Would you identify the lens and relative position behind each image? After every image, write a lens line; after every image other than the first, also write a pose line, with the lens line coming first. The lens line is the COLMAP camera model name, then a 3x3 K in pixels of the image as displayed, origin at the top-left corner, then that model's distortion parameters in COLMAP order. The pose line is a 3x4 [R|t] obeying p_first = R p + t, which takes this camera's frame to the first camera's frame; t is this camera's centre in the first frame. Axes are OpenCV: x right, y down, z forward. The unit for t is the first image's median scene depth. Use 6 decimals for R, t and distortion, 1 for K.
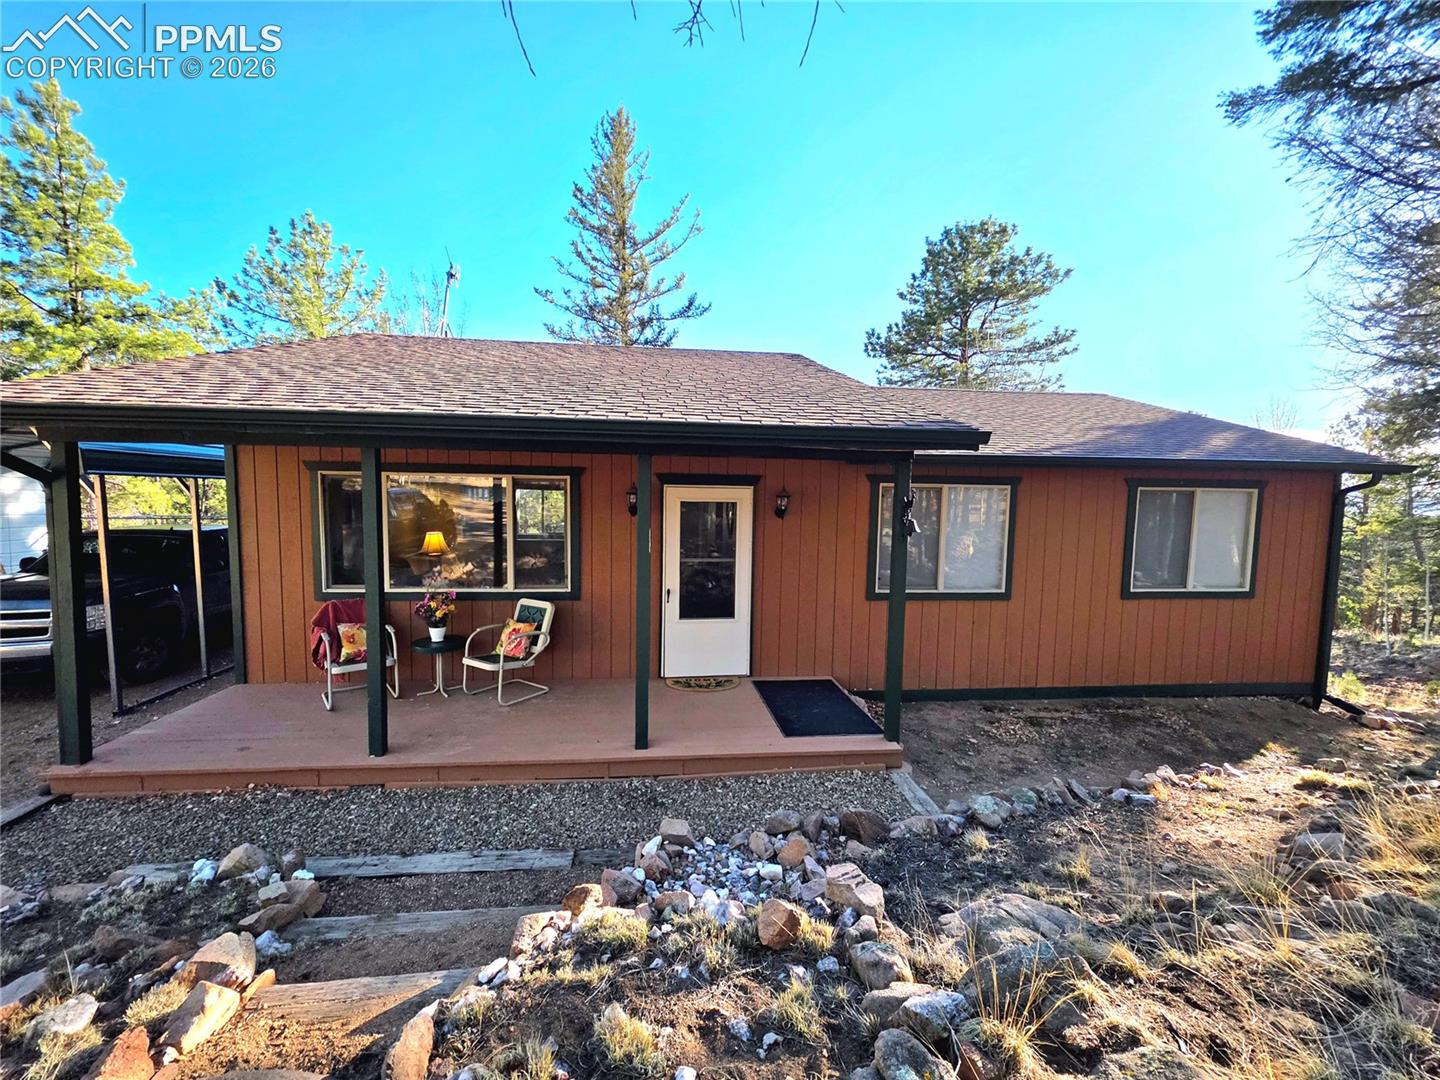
lens RADIAL K [[590.5, 0, 720.0], [0, 590.5, 540.0], [0, 0, 1]] dist [0.010662, -0.000477]
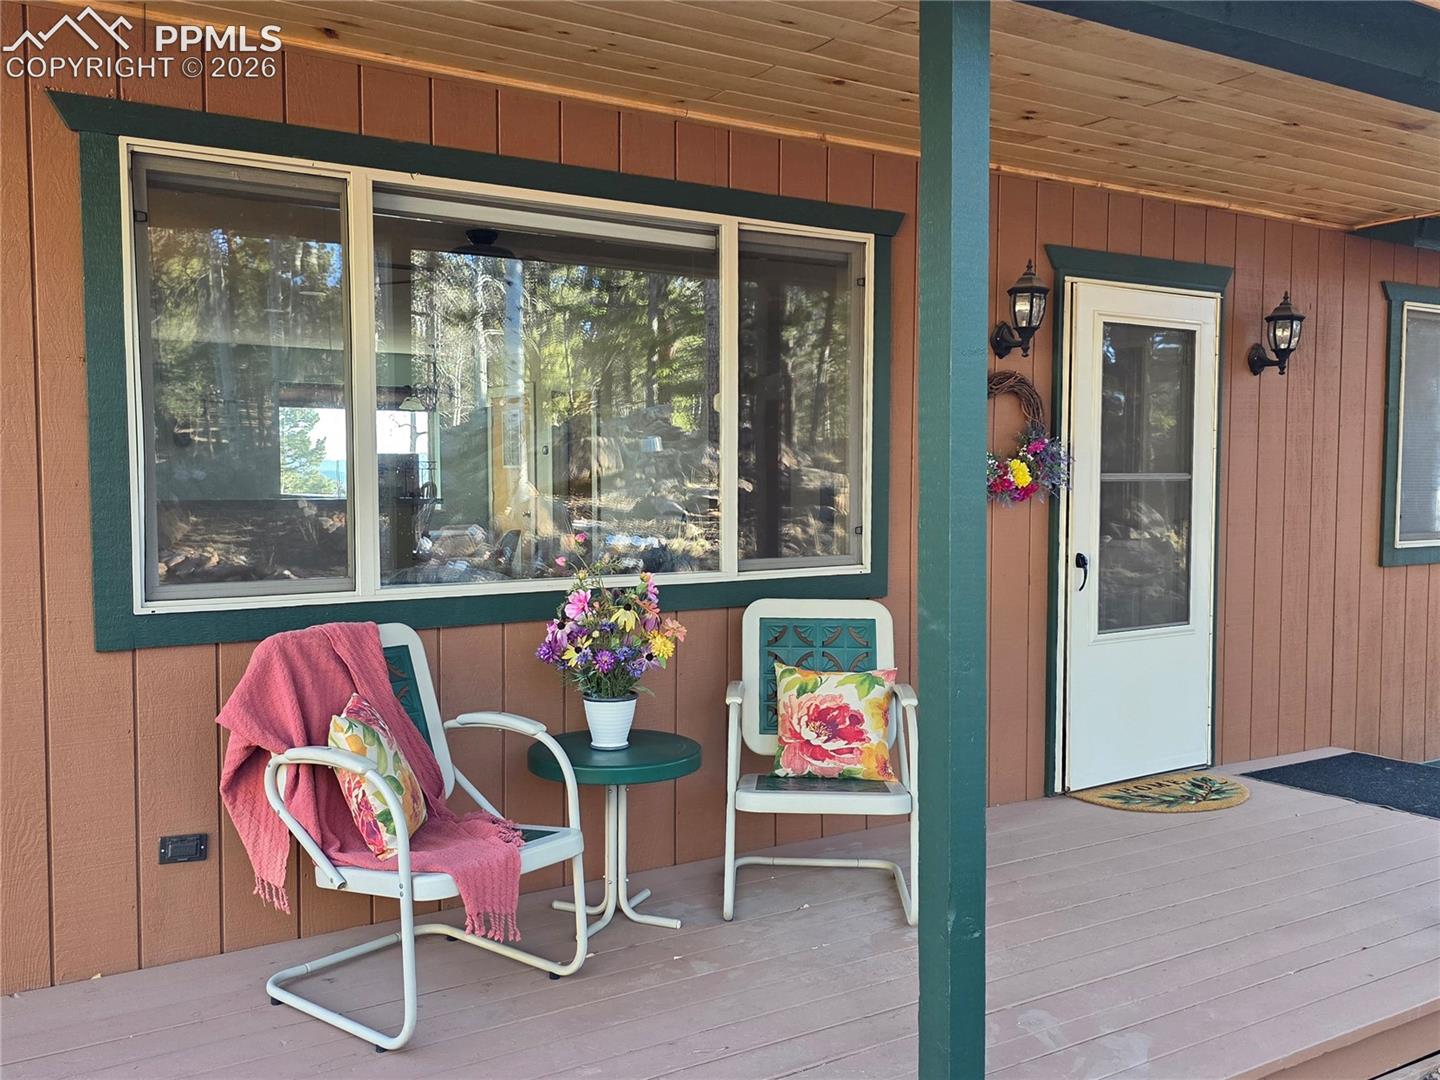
lens RADIAL K [[1245.6, 0, 675.7], [0, 1245.6, 550.9], [0, 0, 1]] dist [0.162458, -0.232790]
pose [[0.893593, -0.041551, 0.446950, -0.424865], [0.047648, 0.998861, -0.002404, 0.044004], [-0.446342, 0.023445, 0.894556, 0.243627]]
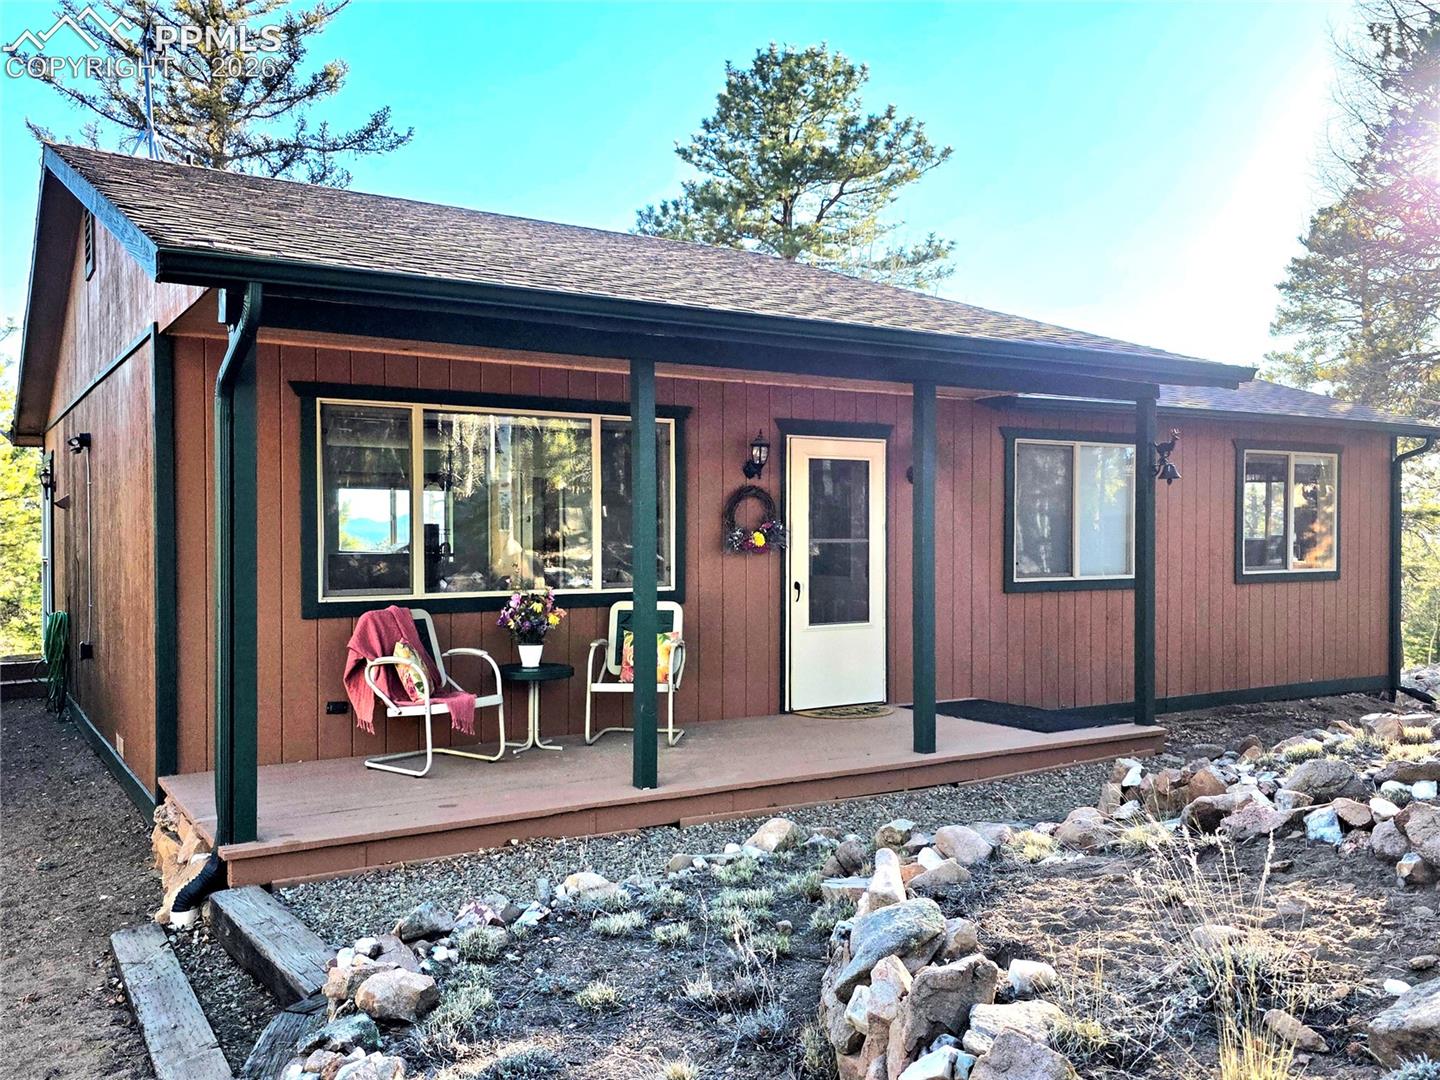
lens RADIAL K [[1245.6, 0, 675.7], [0, 1245.6, 550.9], [0, 0, 1]] dist [0.162458, -0.232790]
pose [[0.897957, -0.021477, 0.439559, -0.543535], [0.046459, 0.997853, -0.046154, 0.067134], [-0.437624, 0.061865, 0.897027, -0.171764]]
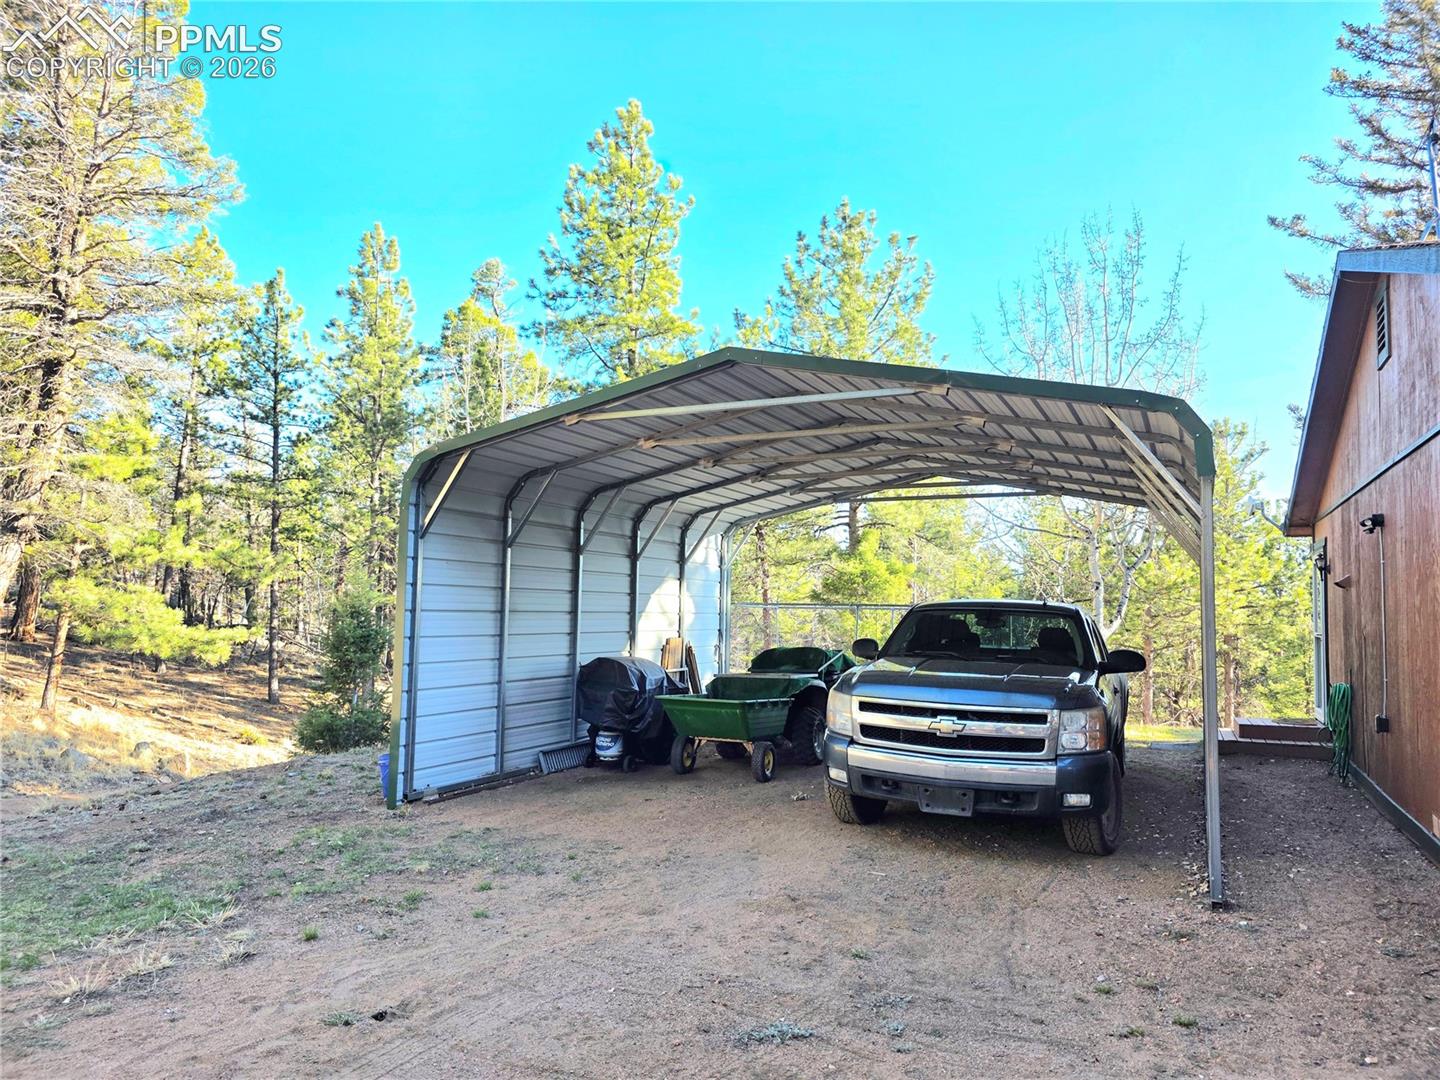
lens RADIAL K [[946.9, 0, 720.0], [0, 946.9, 540.0], [0, 0, 1]] dist [0.047939, 0.001398]
pose [[0.870568, -0.039013, -0.490500, -0.599149], [-0.037757, 0.988616, -0.145645, 0.064522], [0.490598, 0.145313, 0.859184, -0.020745]]
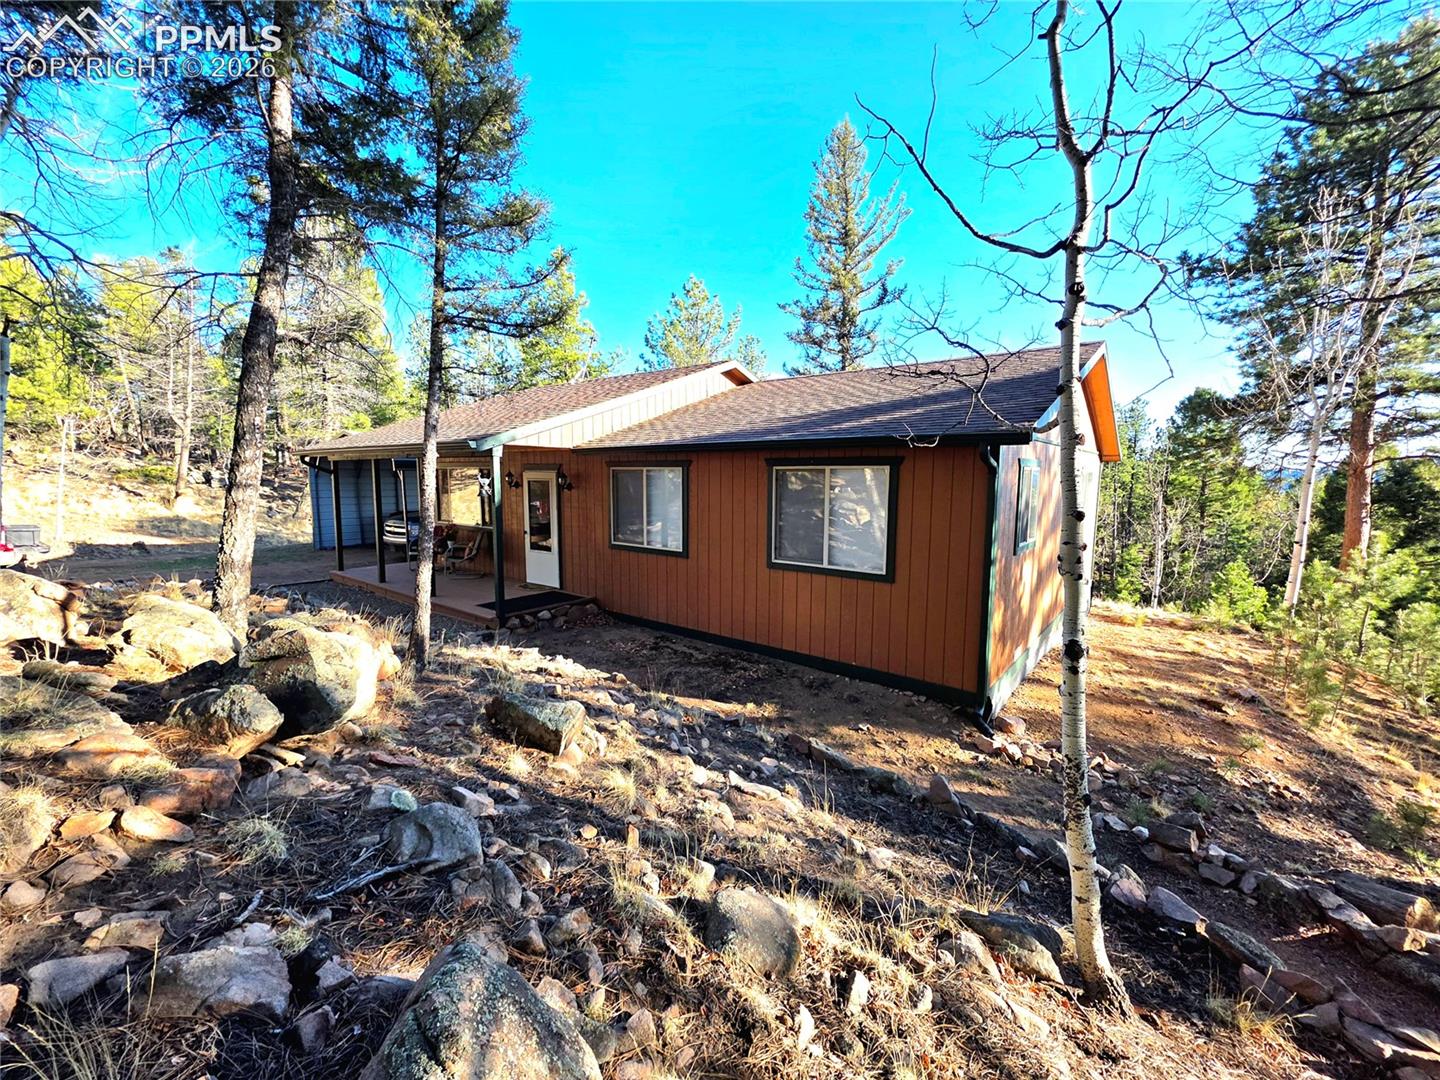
lens RADIAL K [[590.5, 0, 720.0], [0, 590.5, 540.0], [0, 0, 1]] dist [0.010662, -0.000477]
pose [[0.702968, 0.062471, -0.708472, 0.974933], [-0.051601, 0.997990, 0.036799, 0.007636], [0.709347, 0.010689, 0.704779, 0.107786]]
